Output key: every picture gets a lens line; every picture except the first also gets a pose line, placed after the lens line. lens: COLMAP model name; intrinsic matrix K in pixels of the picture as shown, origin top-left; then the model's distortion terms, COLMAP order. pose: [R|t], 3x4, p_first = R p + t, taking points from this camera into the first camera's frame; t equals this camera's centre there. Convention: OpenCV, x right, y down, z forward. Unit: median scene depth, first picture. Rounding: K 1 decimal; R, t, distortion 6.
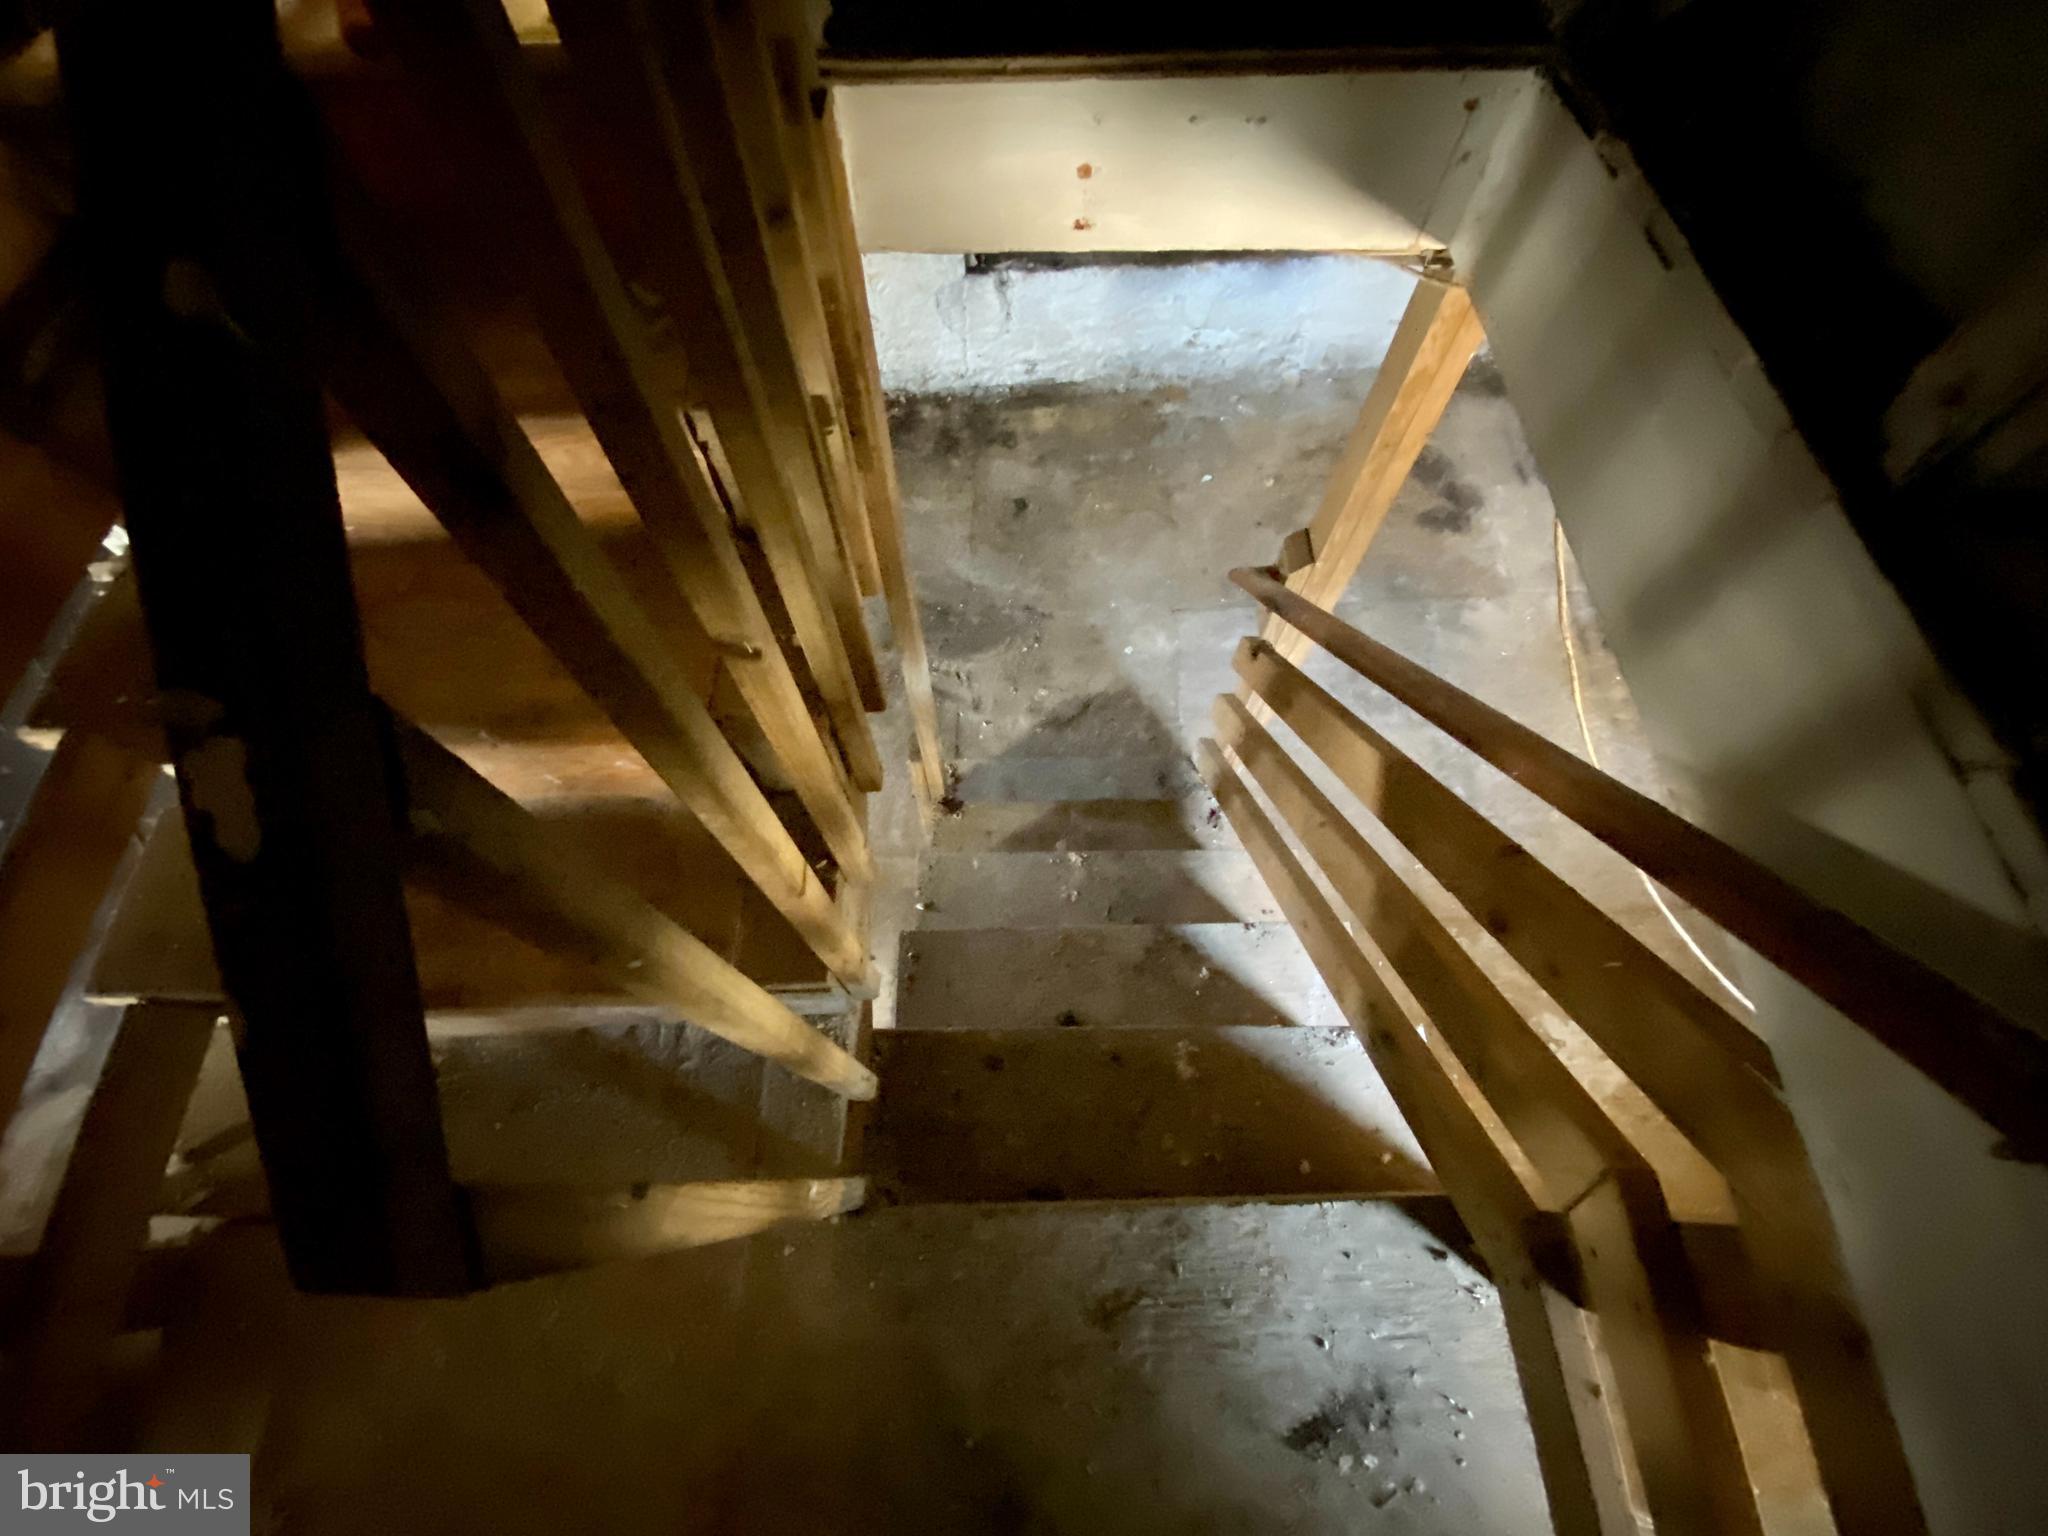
lens RADIAL K [[838.4, 0, 1016.5], [0, 838.4, 771.9], [0, 0, 1]] dist [0.037625, -0.031200]
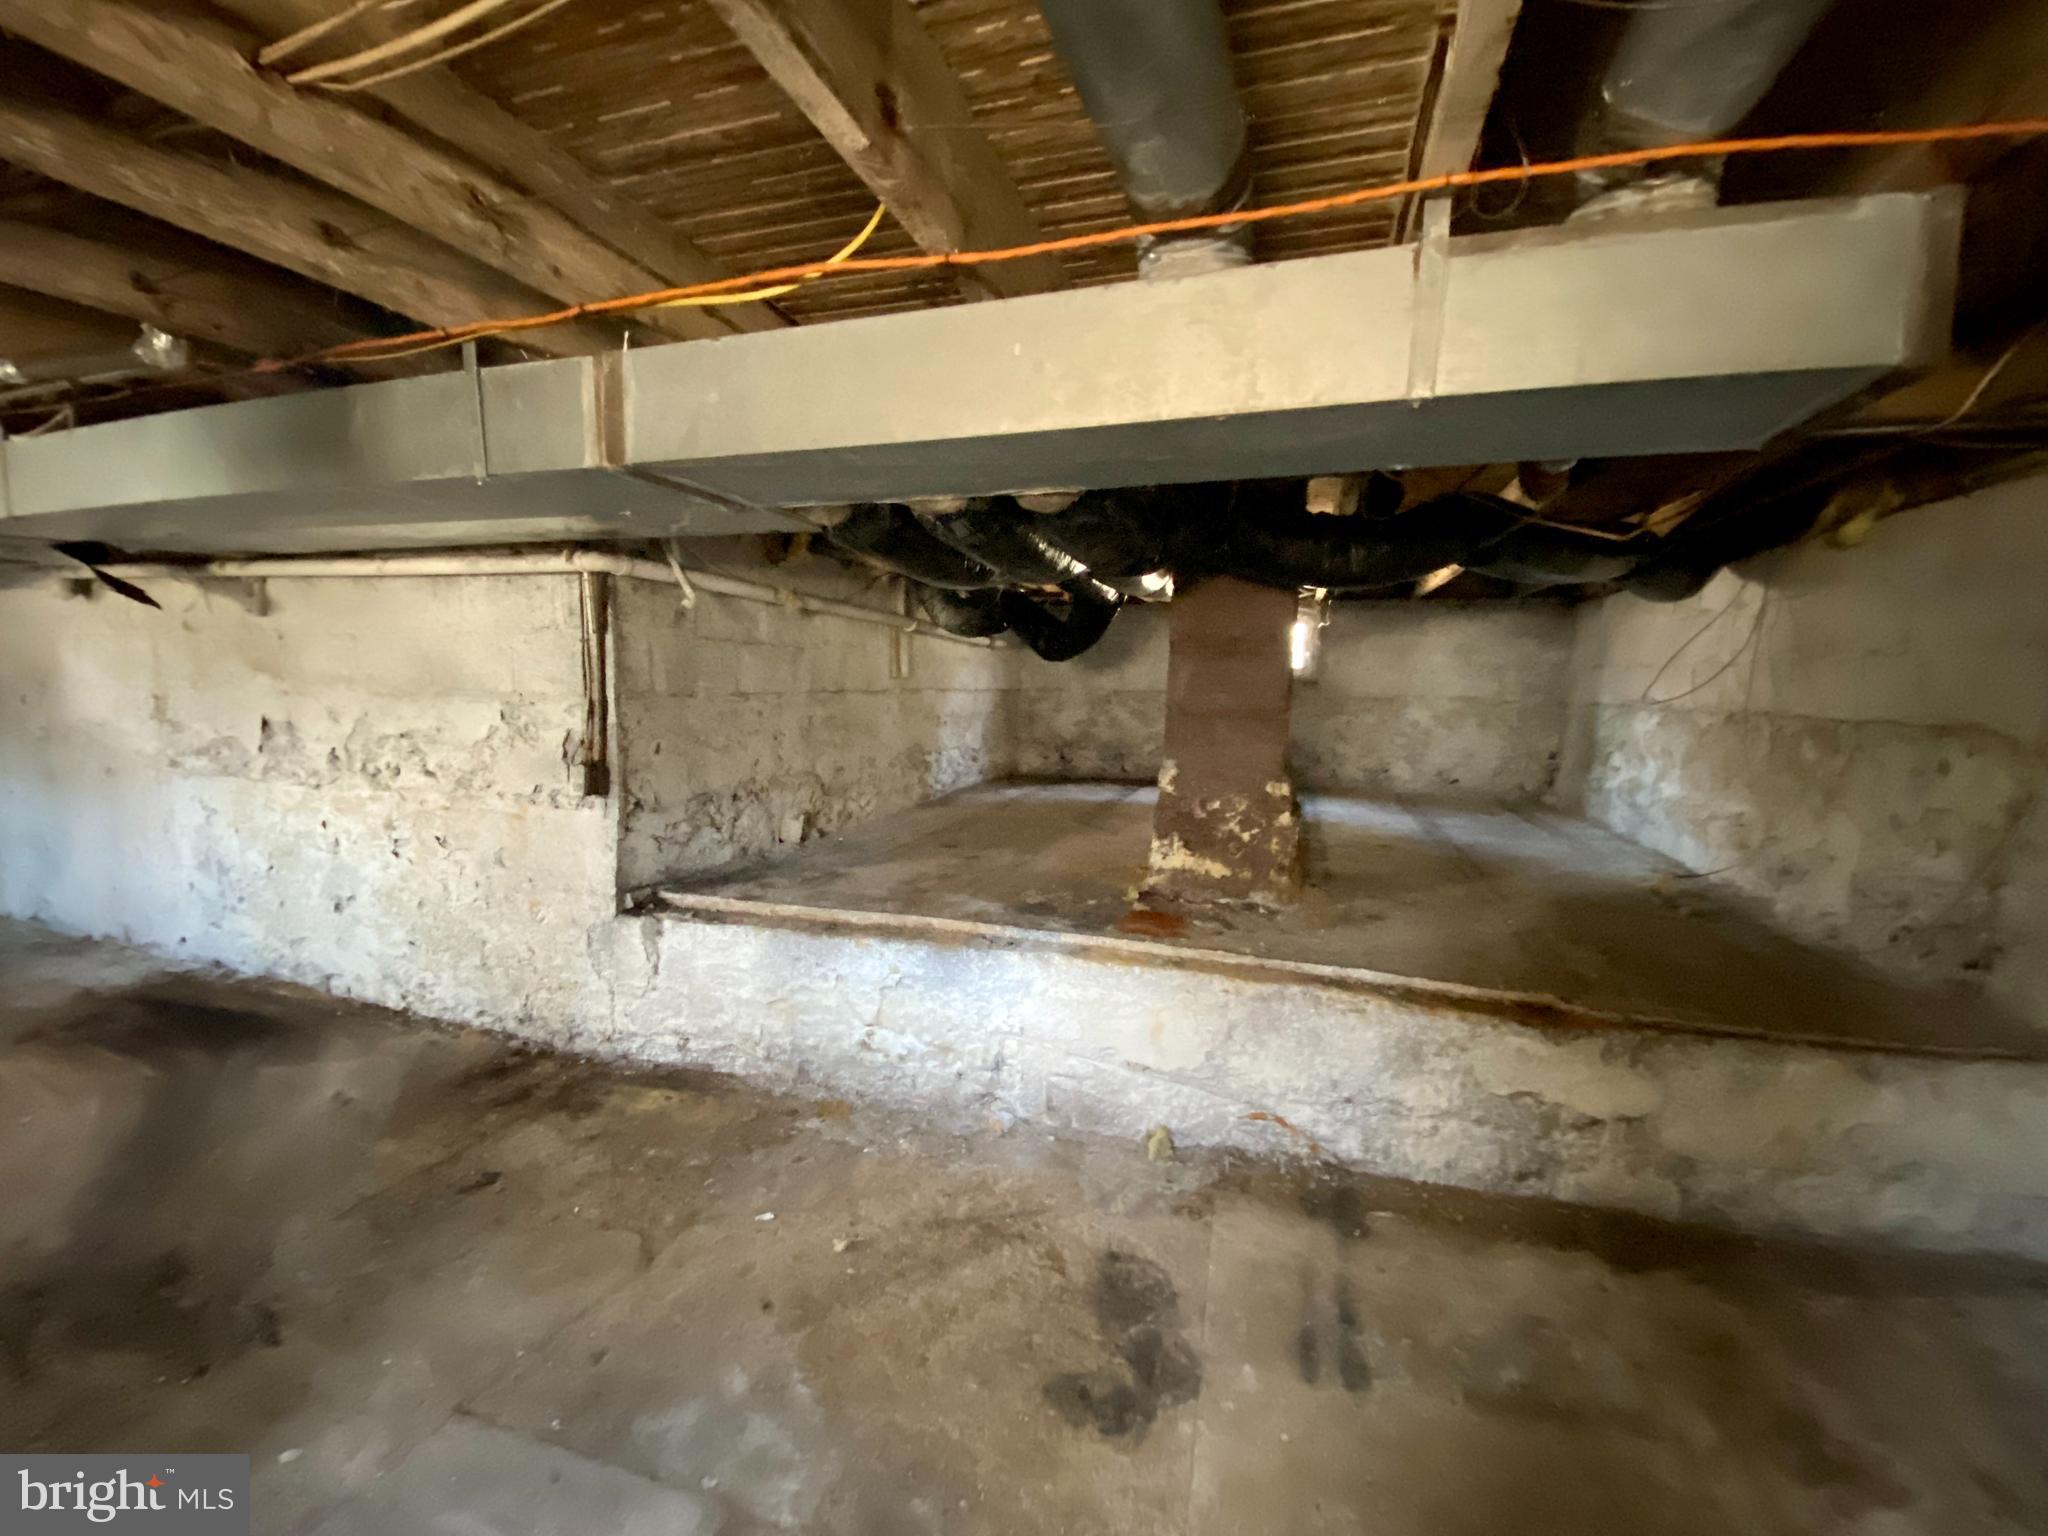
lens RADIAL K [[838.4, 0, 1016.5], [0, 838.4, 771.9], [0, 0, 1]] dist [0.037625, -0.031200]
pose [[0.940328, 0.054971, -0.335801, 0.563690], [-0.312942, 0.527209, -0.790011, -0.093627], [0.133610, 0.847955, 0.512952, 0.438834]]
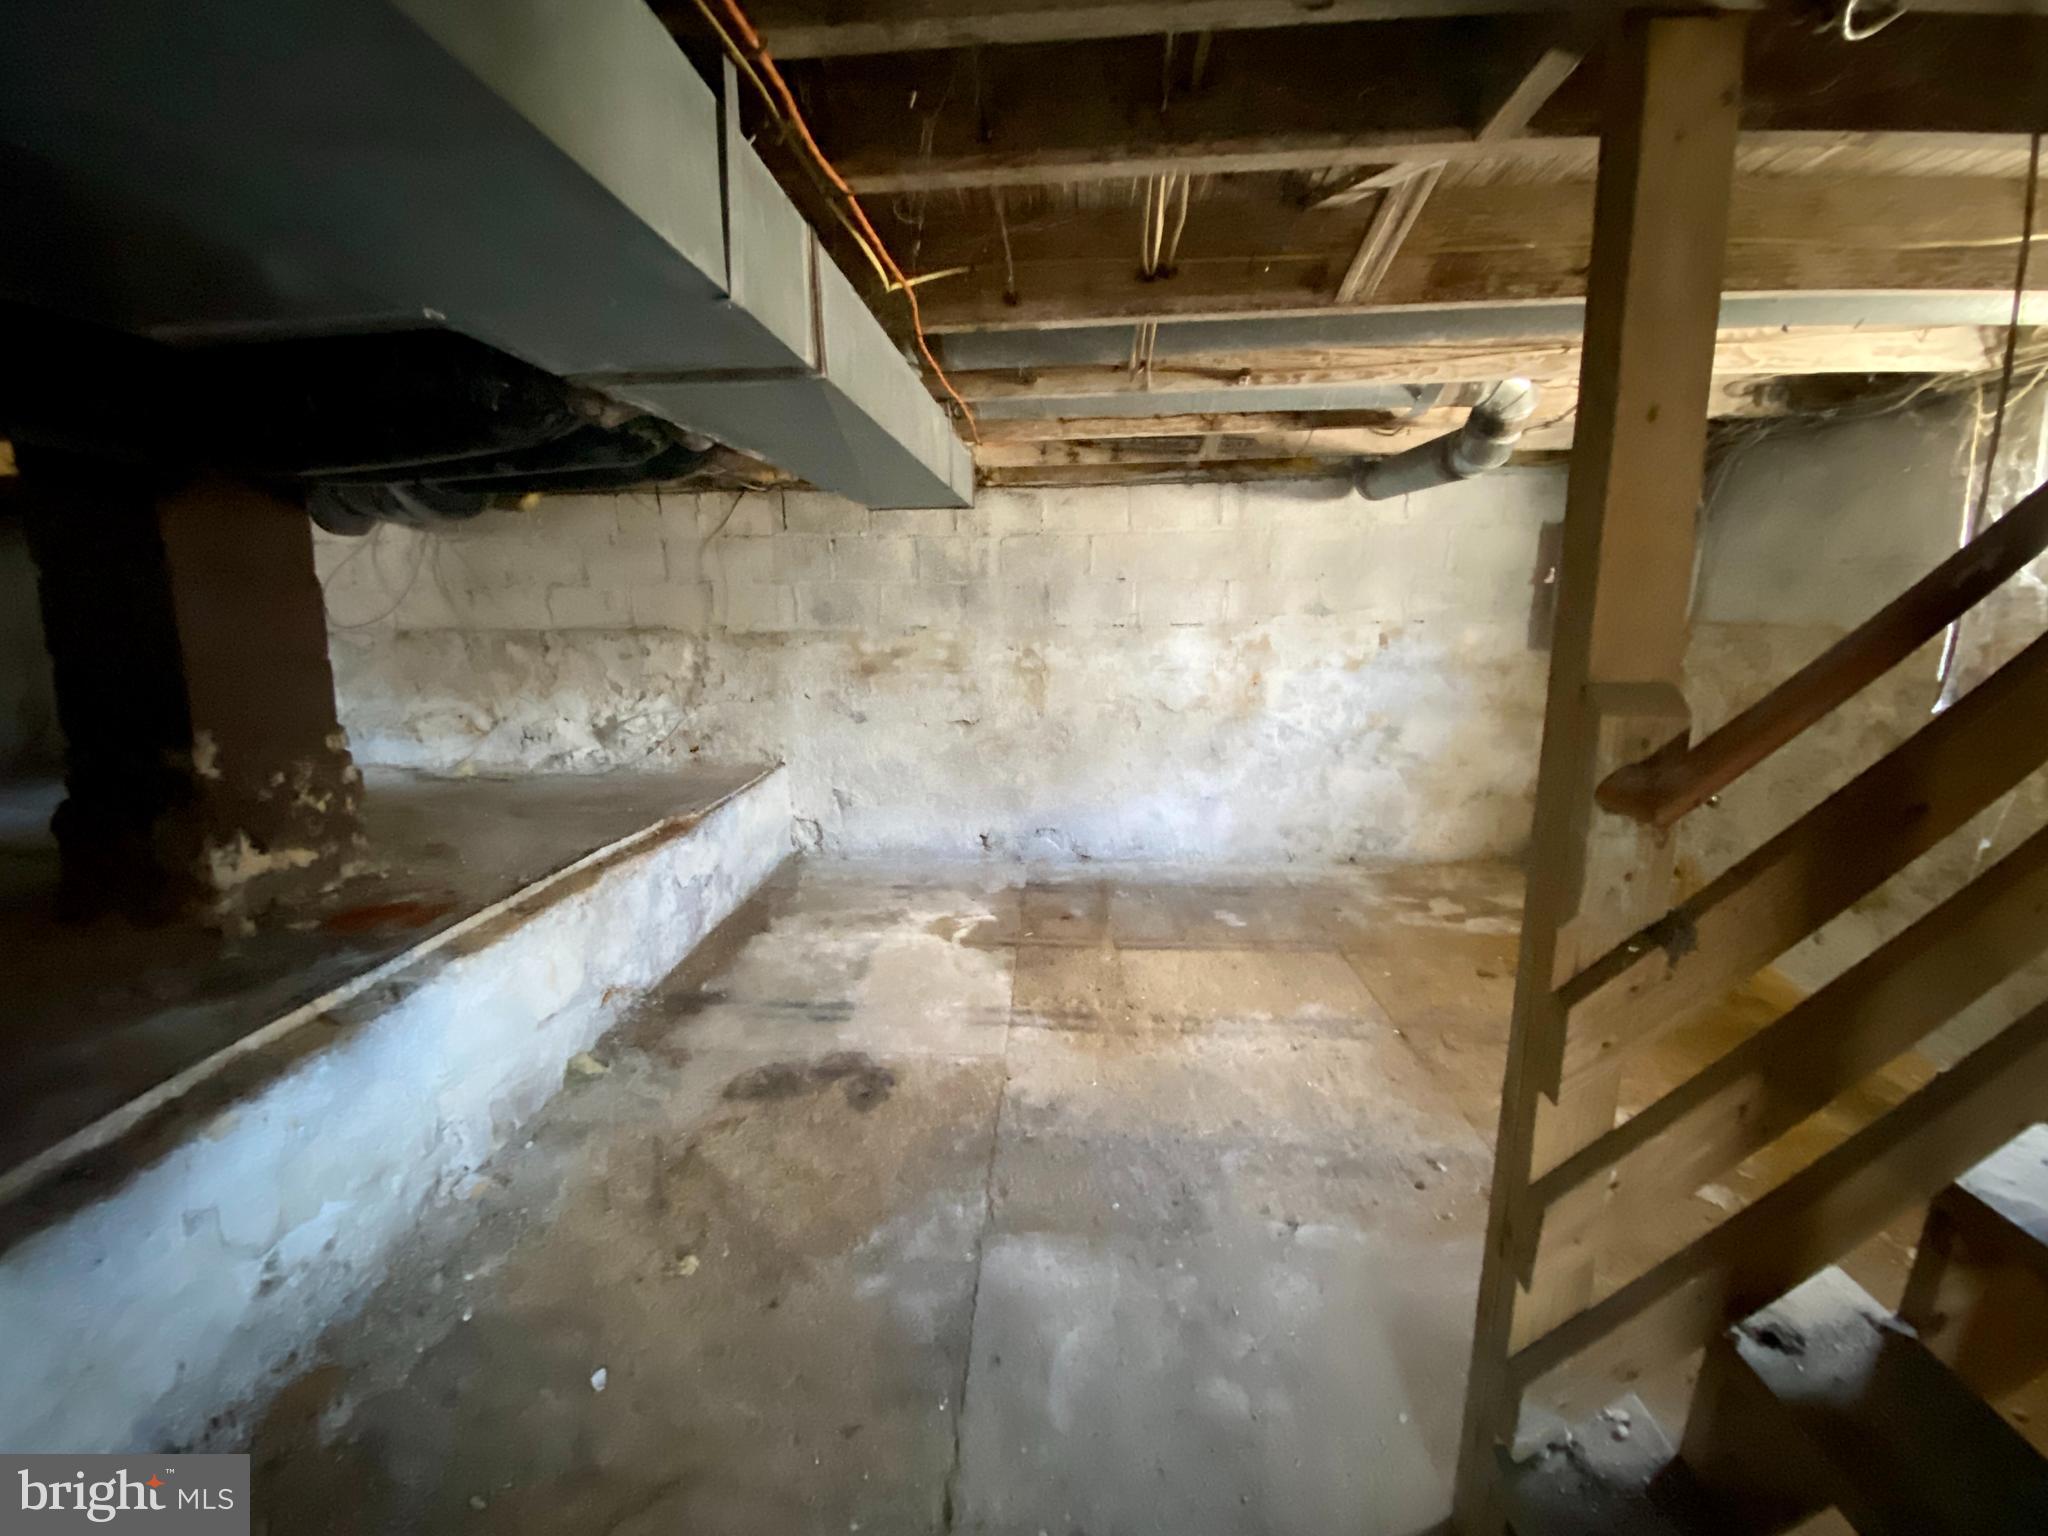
lens RADIAL K [[838.4, 0, 1016.5], [0, 838.4, 771.9], [0, 0, 1]] dist [0.037625, -0.031200]
pose [[0.095184, -0.196747, 0.975823, -0.114164], [0.897940, 0.440116, 0.001150, -0.286966], [-0.429701, 0.876121, 0.218559, 0.527312]]
